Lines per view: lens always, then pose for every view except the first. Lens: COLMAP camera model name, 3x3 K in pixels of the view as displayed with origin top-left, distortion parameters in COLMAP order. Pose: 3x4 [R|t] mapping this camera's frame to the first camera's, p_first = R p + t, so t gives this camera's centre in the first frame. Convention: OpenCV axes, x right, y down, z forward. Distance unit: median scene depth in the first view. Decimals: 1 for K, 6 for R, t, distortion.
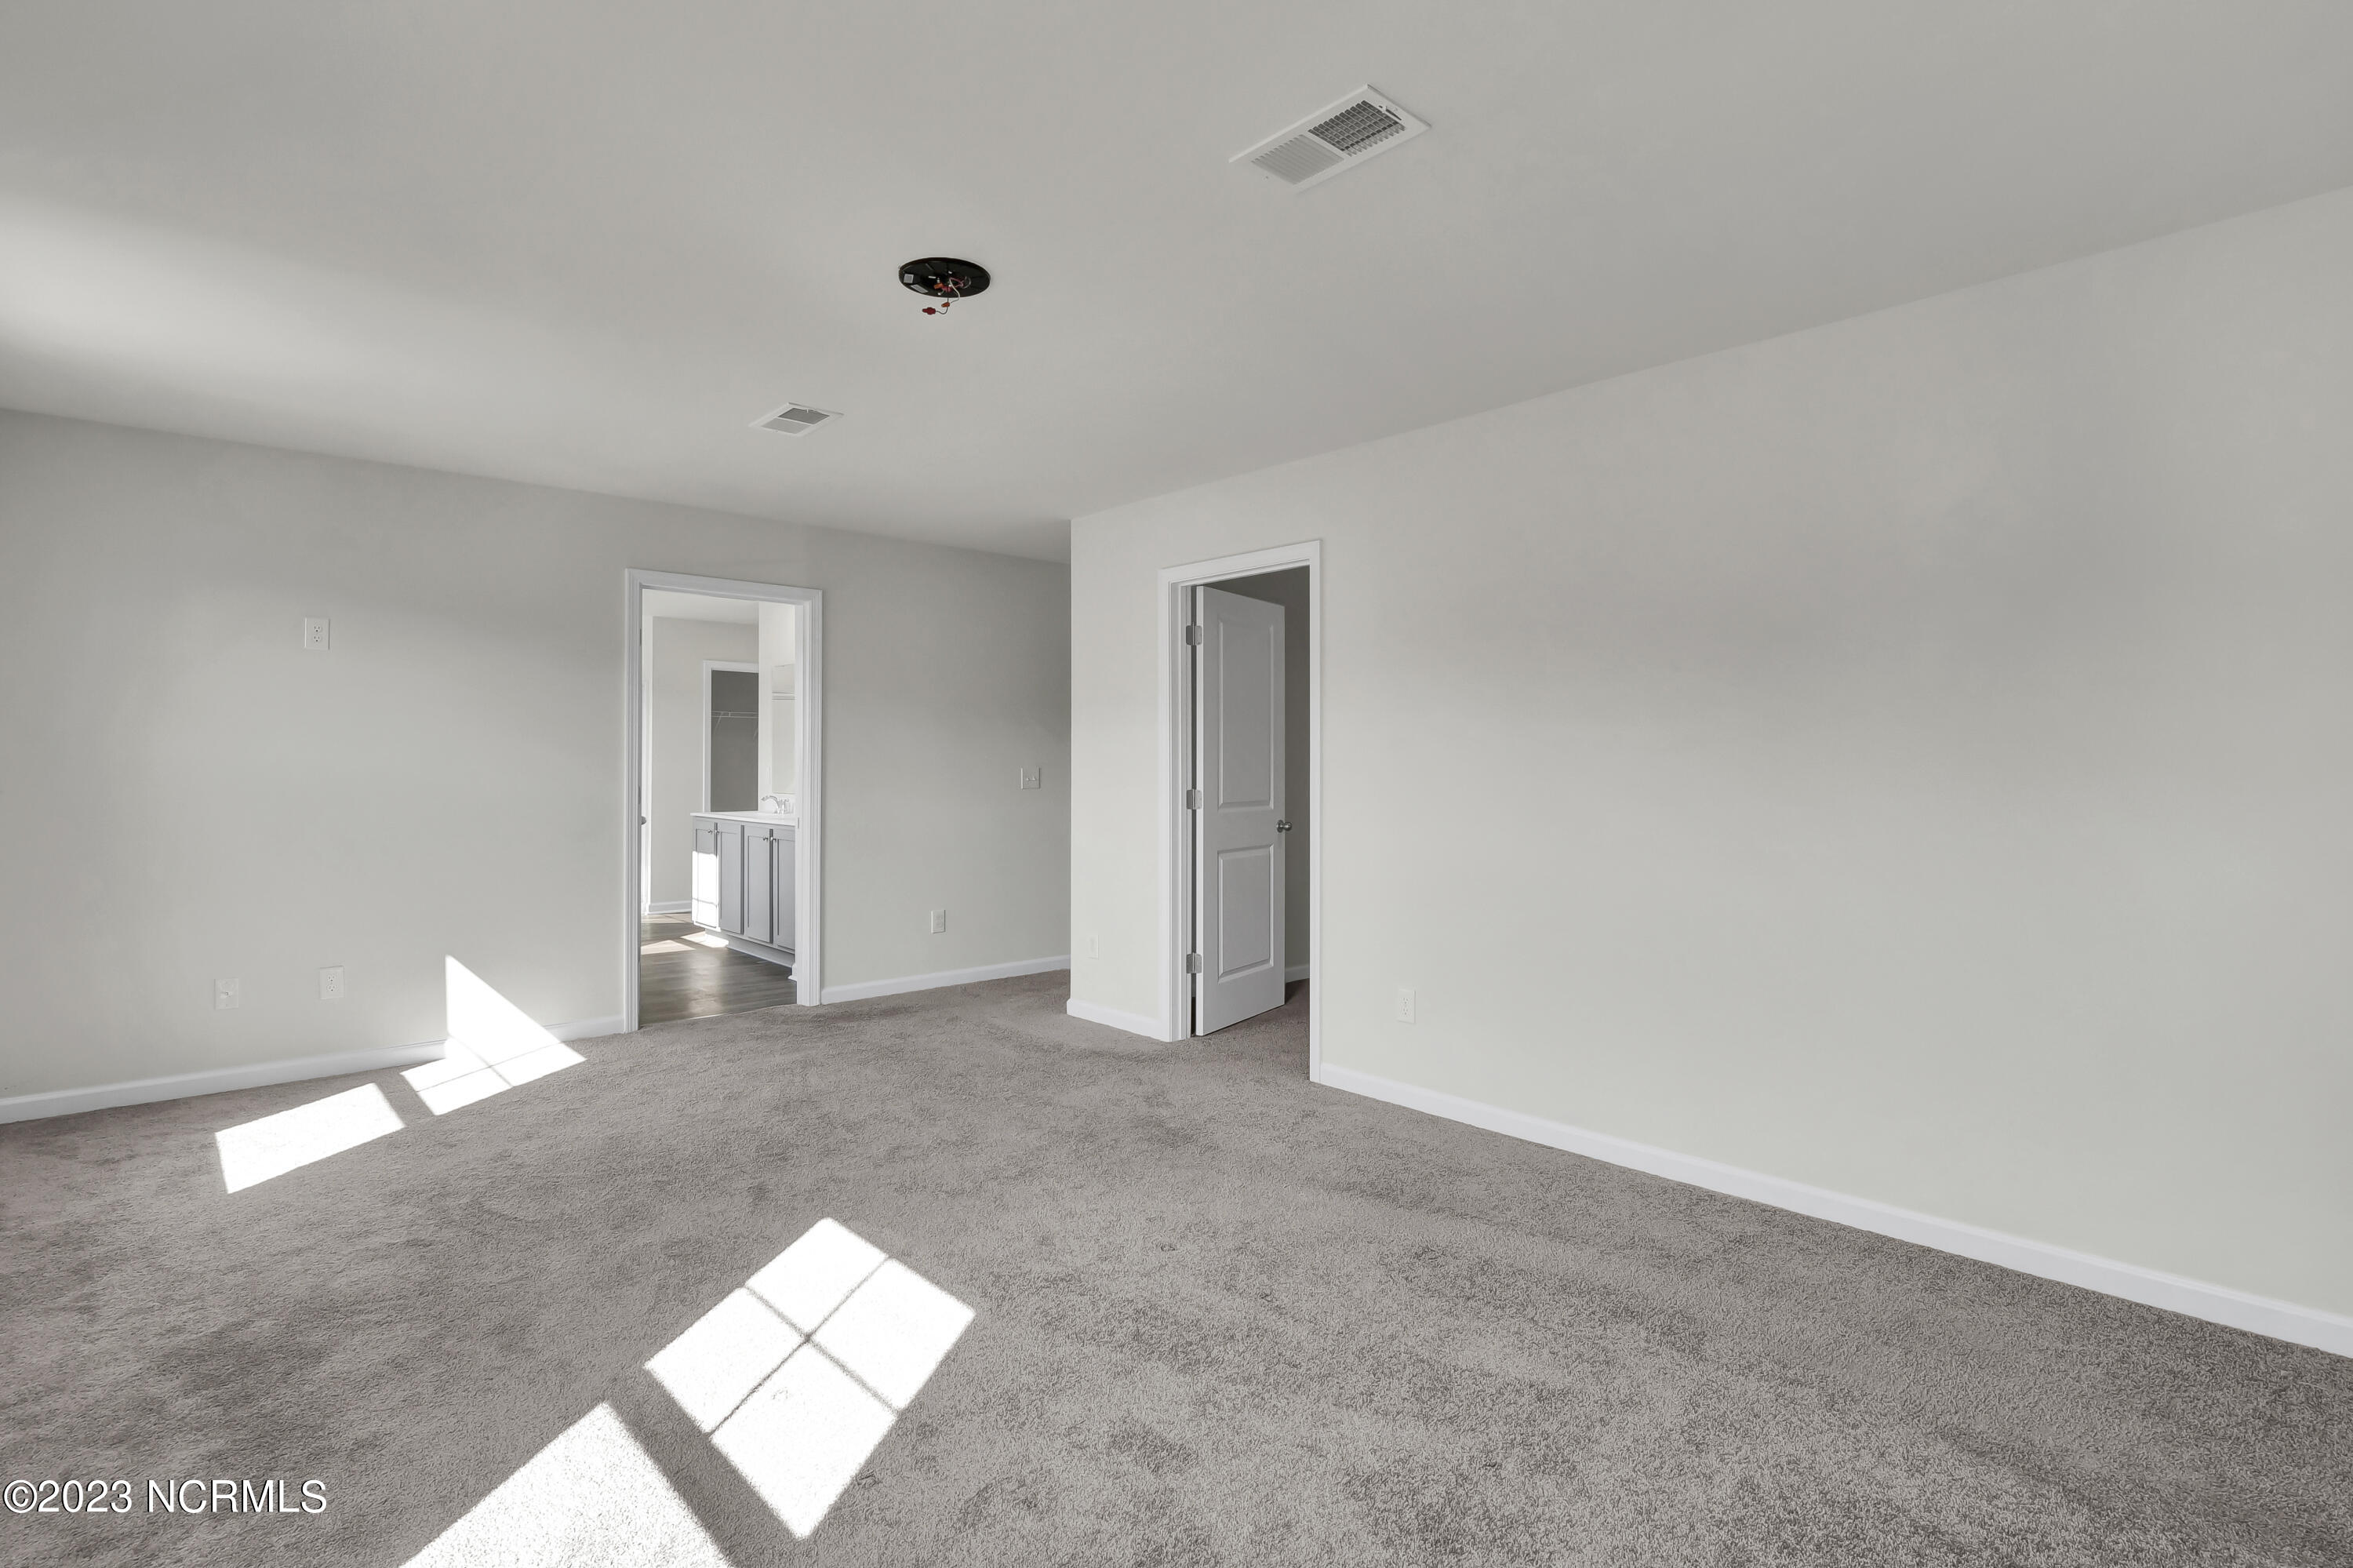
lens RADIAL K [[1119.3, 0, 1176.5], [0, 1119.3, 784.0], [0, 0, 1]] dist [-0.013113, -0.000447]
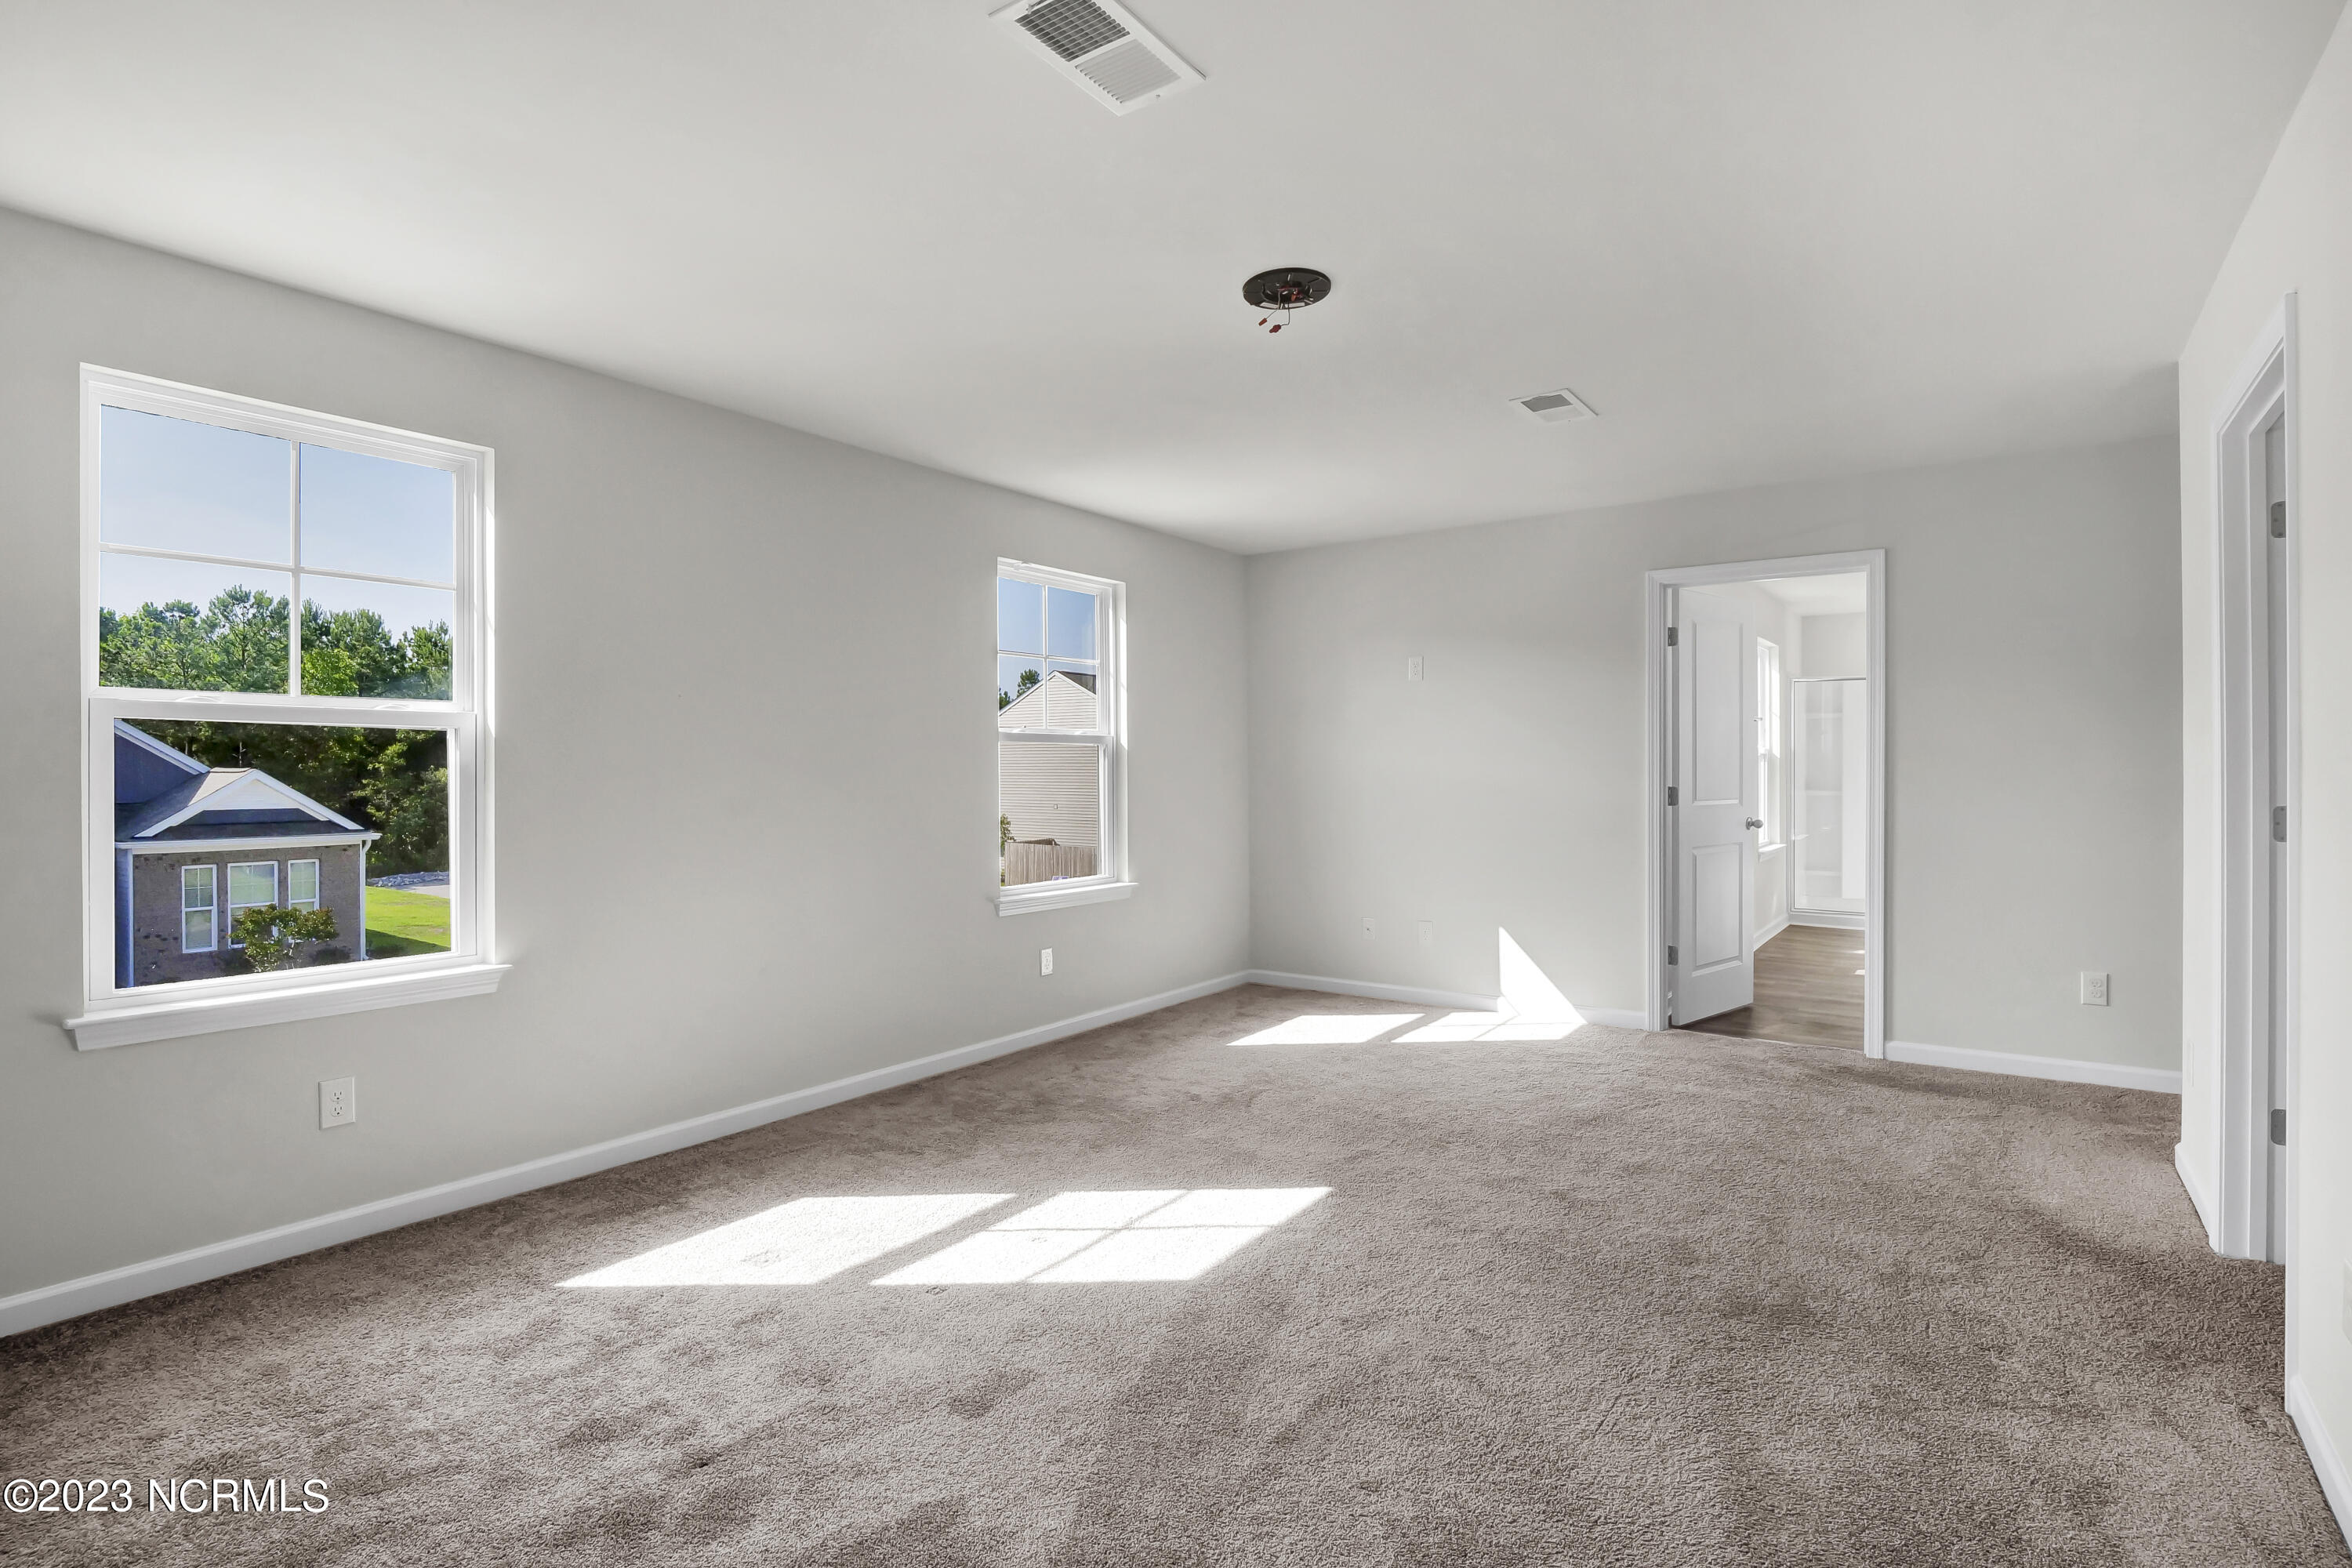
lens RADIAL K [[1125.6, 0, 1160.5], [0, 1125.6, 779.5], [0, 0, 1]] dist [-0.012176, -0.000298]
pose [[0.220263, 0.004200, -0.975432, 0.633149], [-0.011823, 0.999929, 0.001636, -0.001665], [0.975369, 0.011173, 0.220297, 0.542678]]
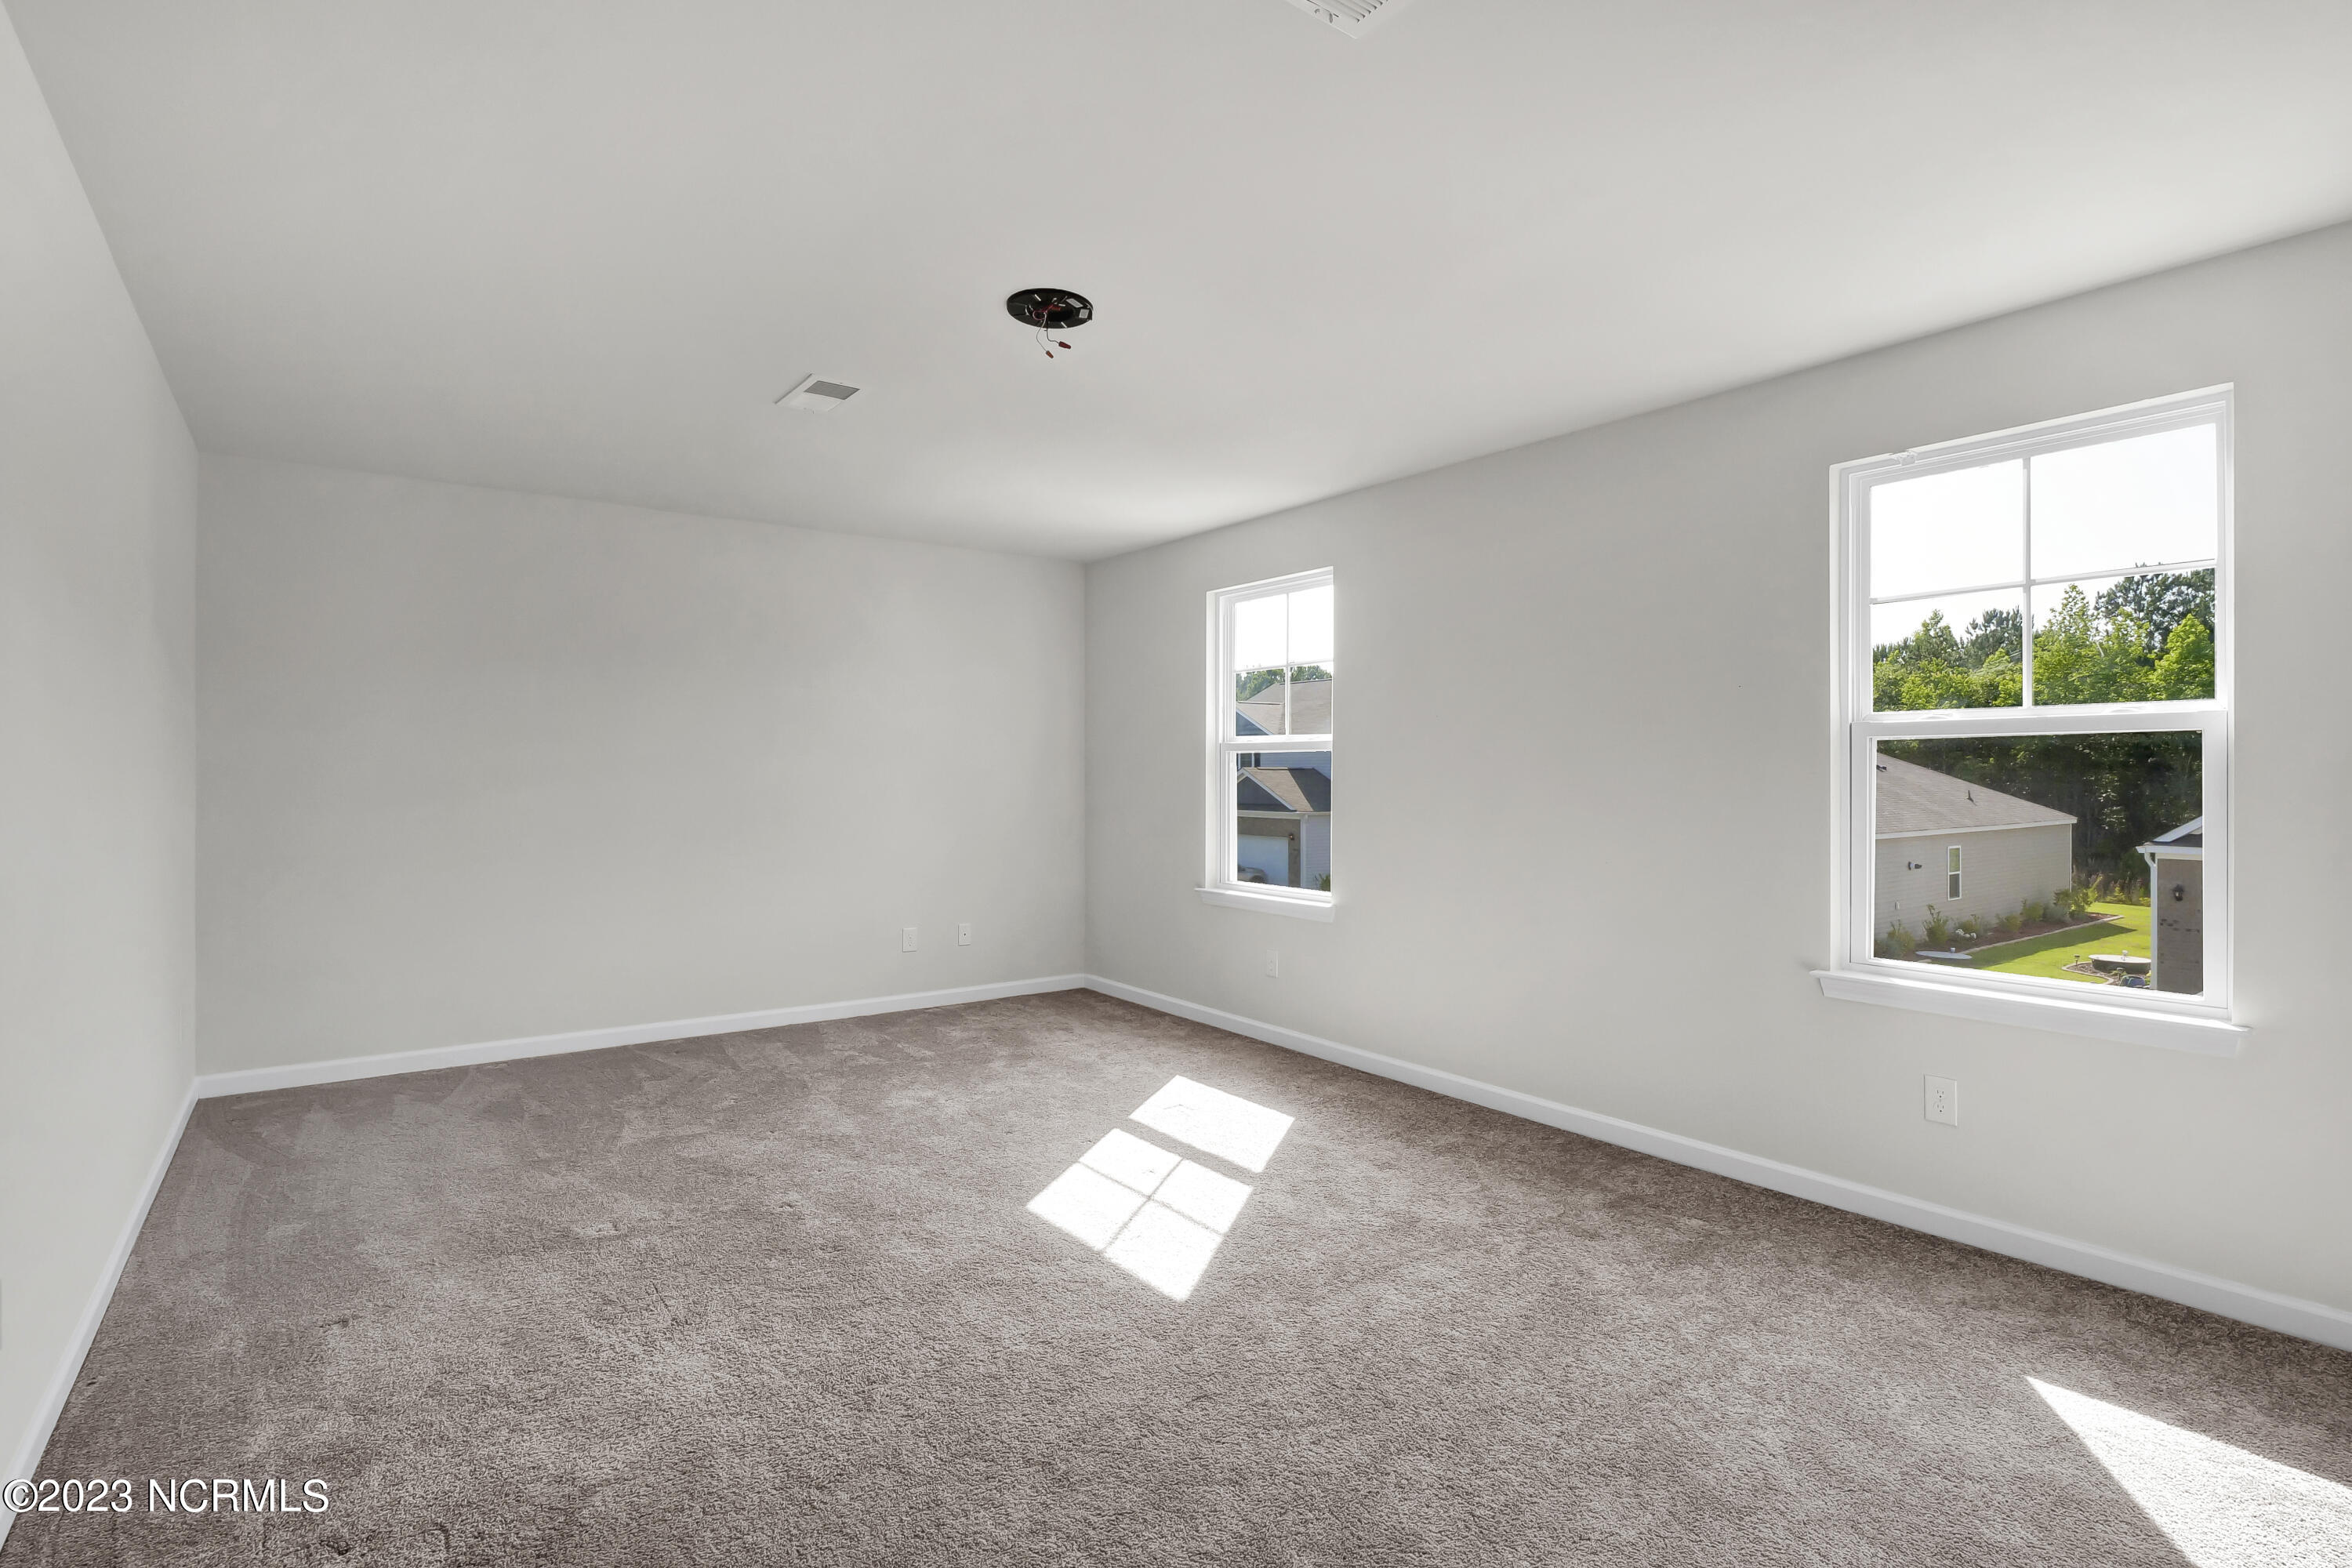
lens RADIAL K [[1118.8, 0, 1176.0], [0, 1118.8, 784.0], [0, 0, 1]] dist [-0.013113, -0.000447]
pose [[-0.997722, -0.005190, 0.067265, -0.320756], [-0.004124, 0.999864, 0.015973, -0.016174], [-0.067339, 0.015659, -0.997607, 1.659135]]
